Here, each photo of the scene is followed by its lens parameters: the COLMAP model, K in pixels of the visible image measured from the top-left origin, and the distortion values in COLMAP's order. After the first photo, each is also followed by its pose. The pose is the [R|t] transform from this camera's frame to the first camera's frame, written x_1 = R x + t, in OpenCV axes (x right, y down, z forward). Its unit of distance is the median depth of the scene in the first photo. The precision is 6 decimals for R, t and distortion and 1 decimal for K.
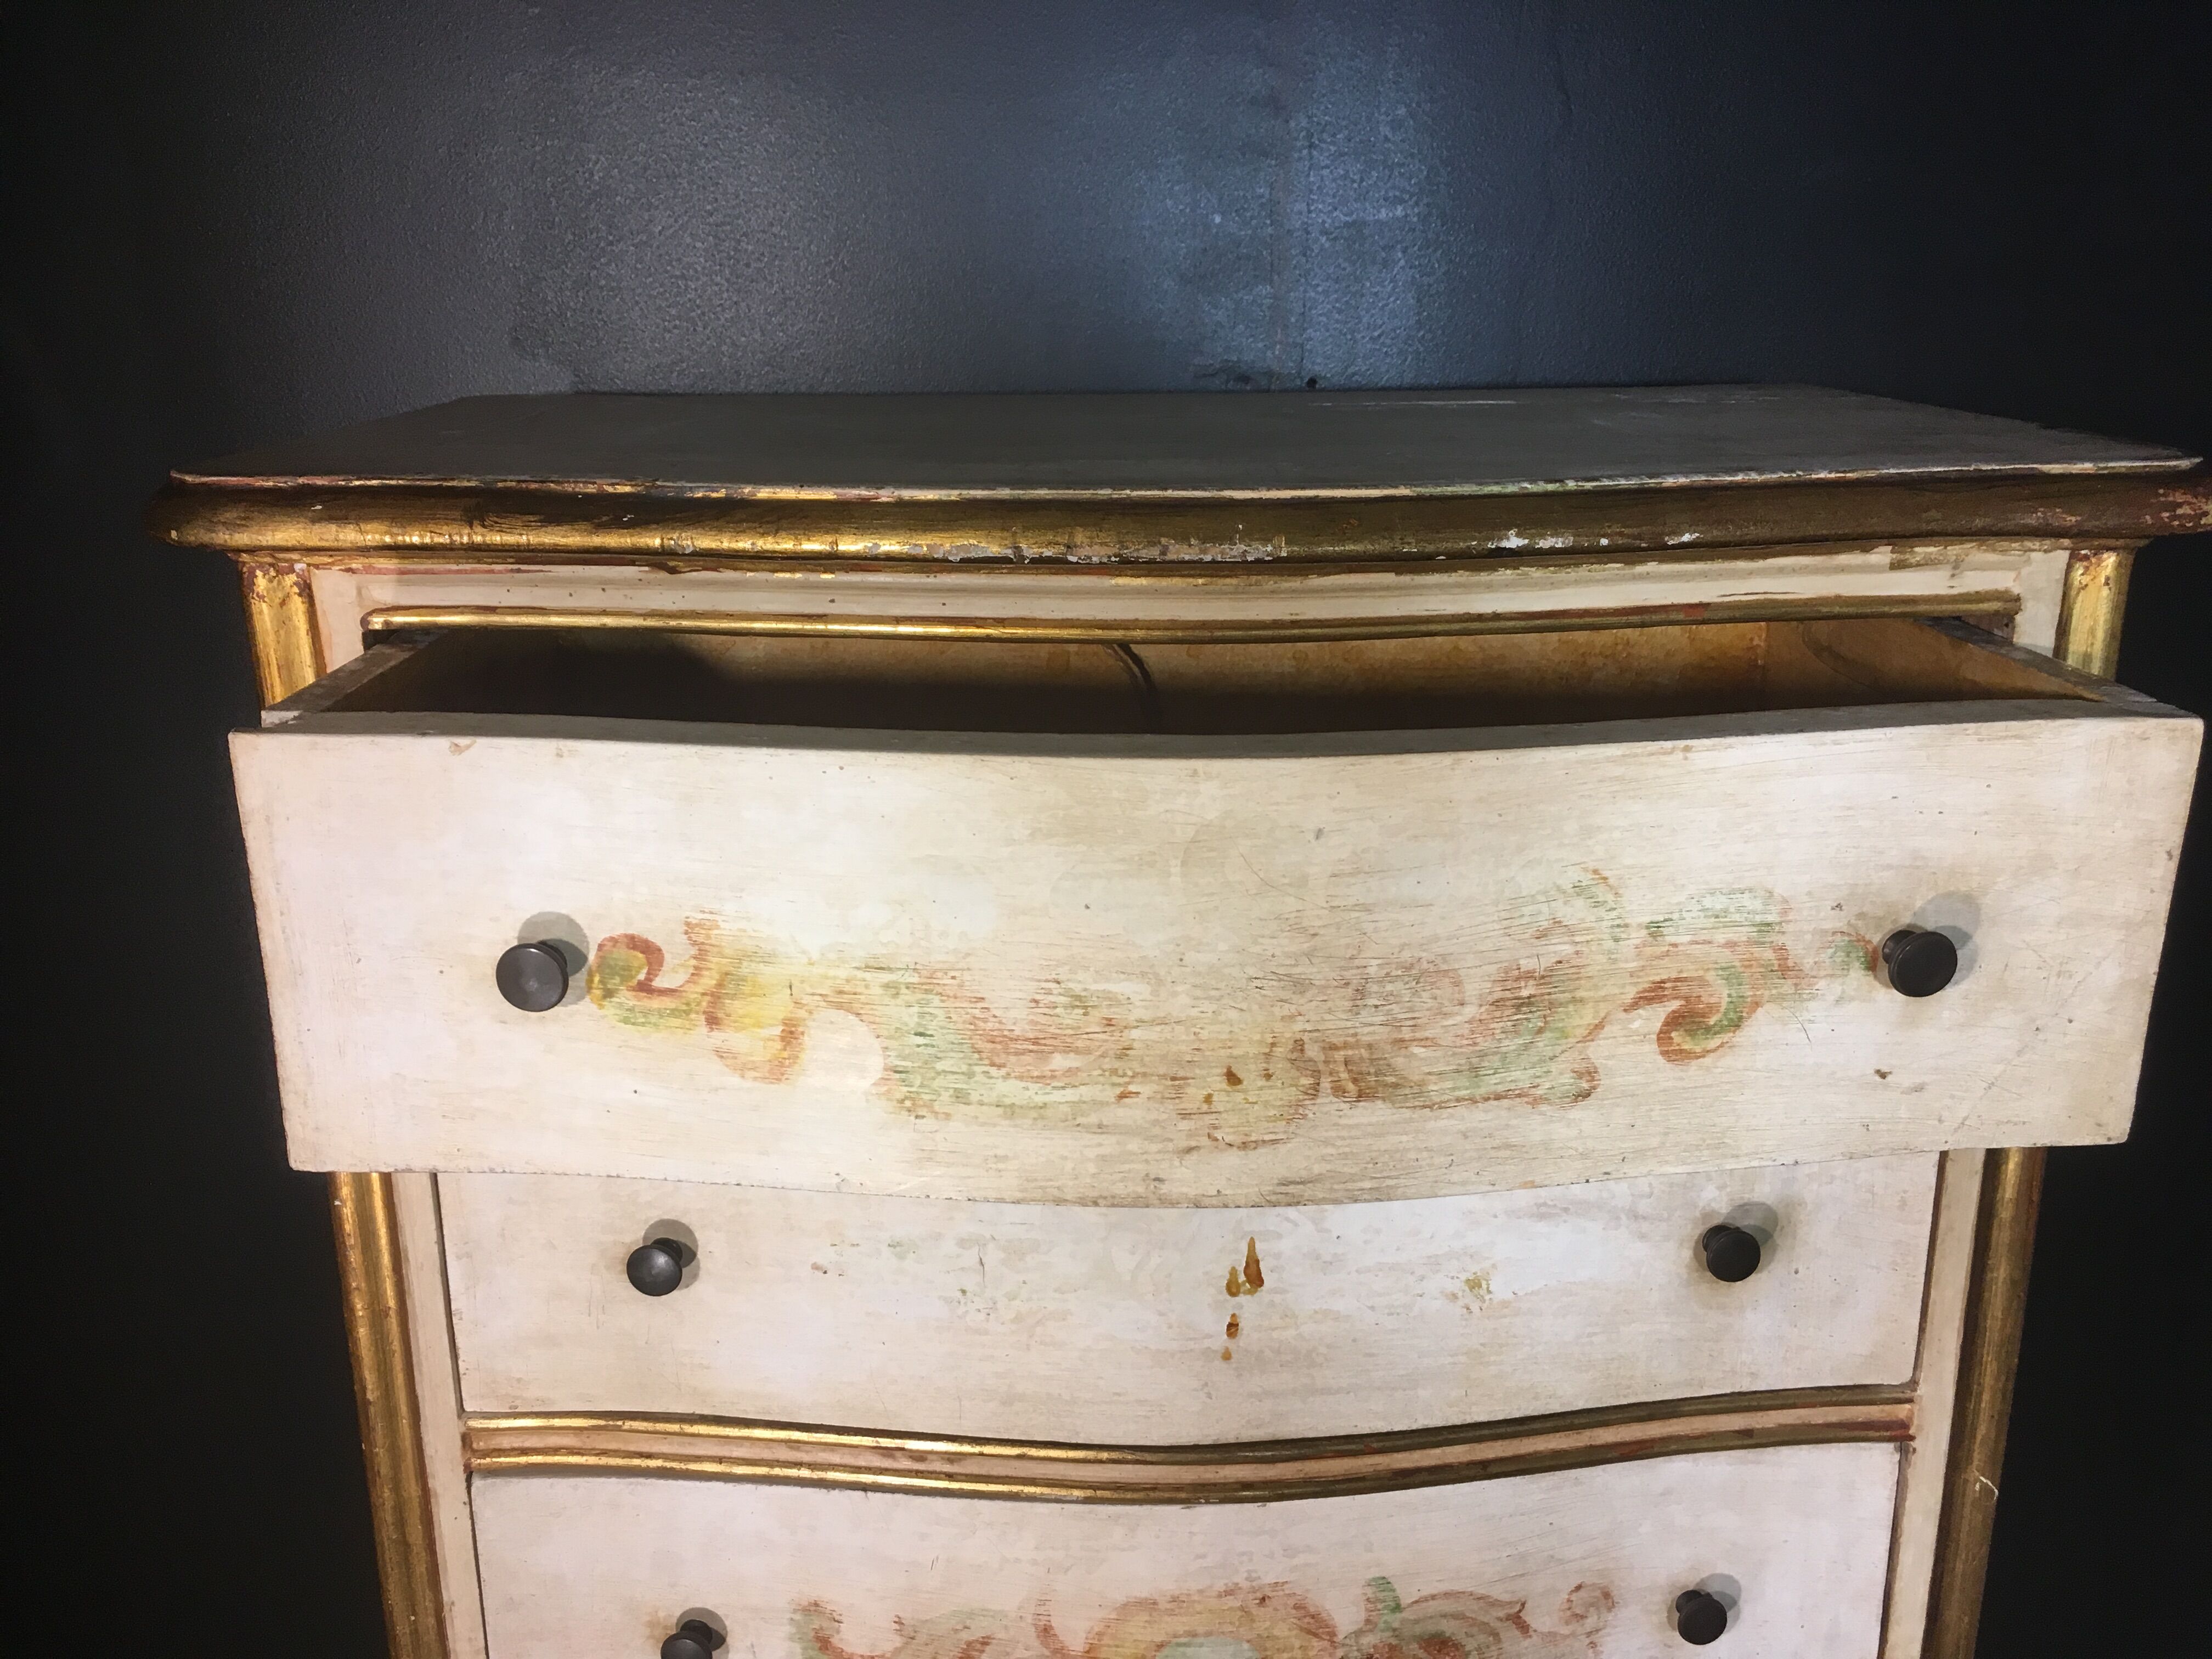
lens RADIAL K [[1905.4, 0, 1106.0], [0, 1905.4, 829.5], [0, 0, 1]] dist [0.036835, -0.017549]
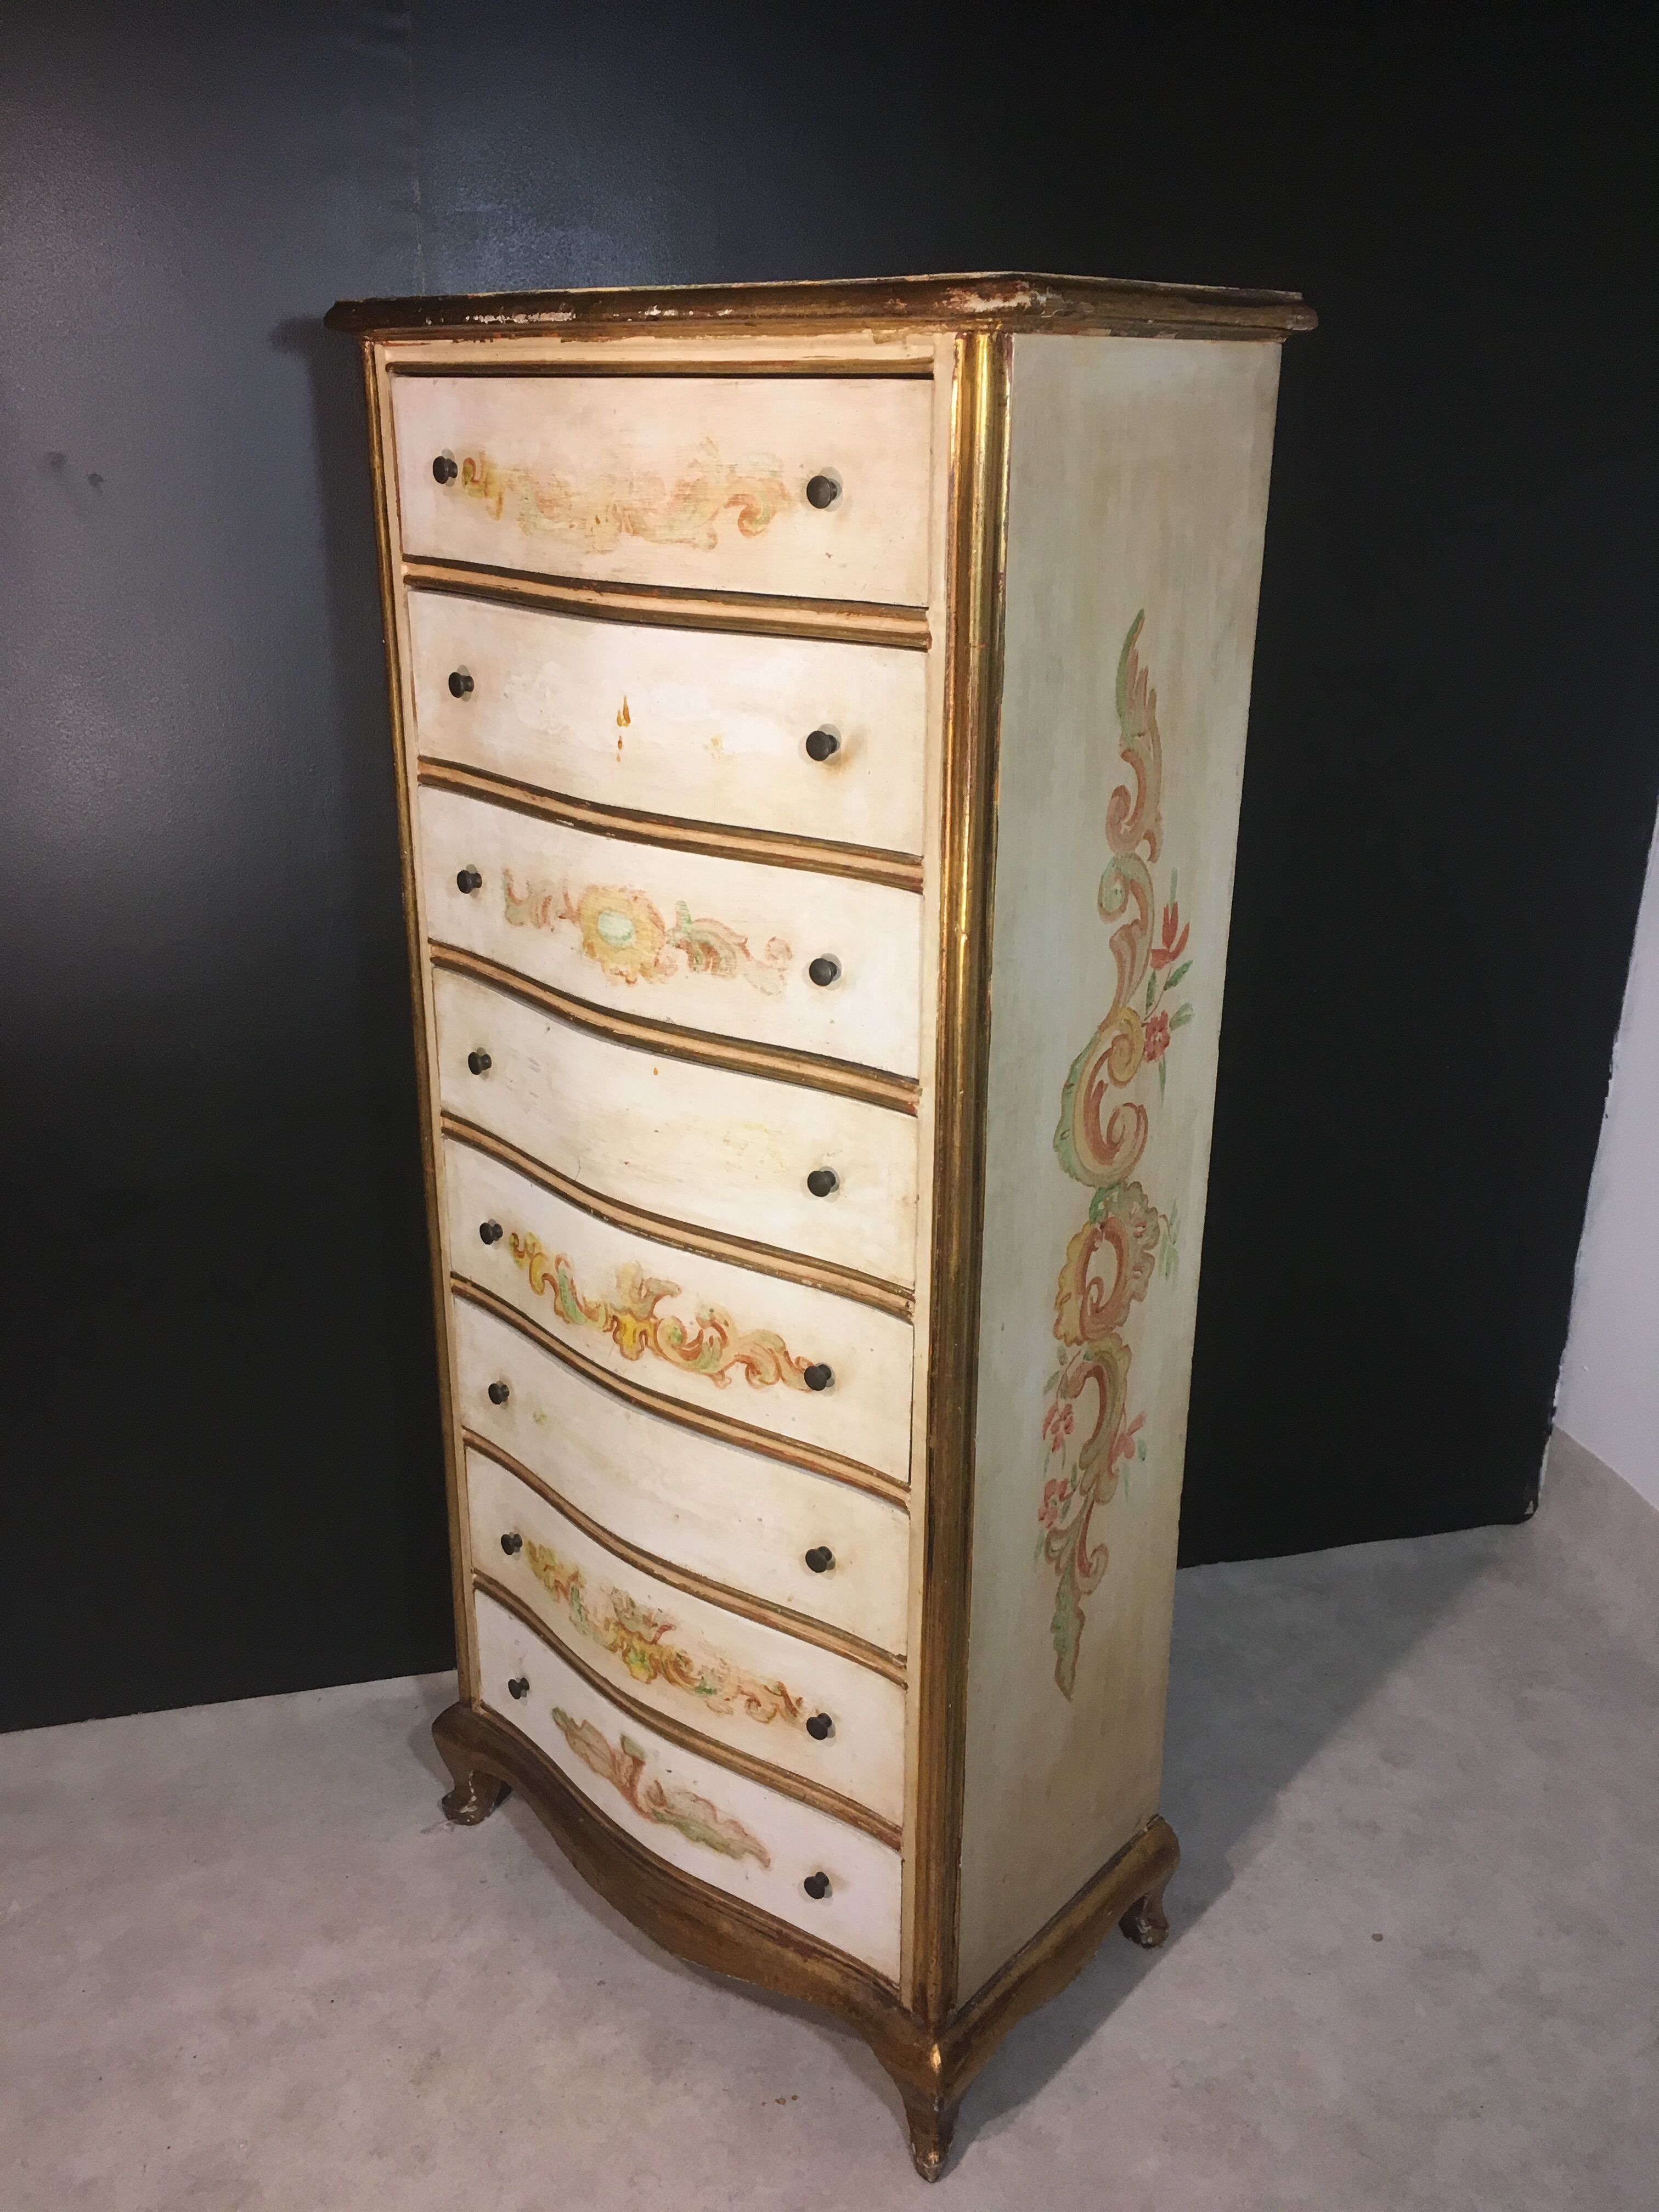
lens RADIAL K [[1905.4, 0, 829.5], [0, 1905.4, 1106.0], [0, 0, 1]] dist [0.036835, -0.017549]
pose [[0.729047, 0.253180, -0.635917, 1.595071], [-0.196379, 0.967384, 0.160010, 0.263206], [0.655687, 0.008226, 0.754988, -0.371894]]
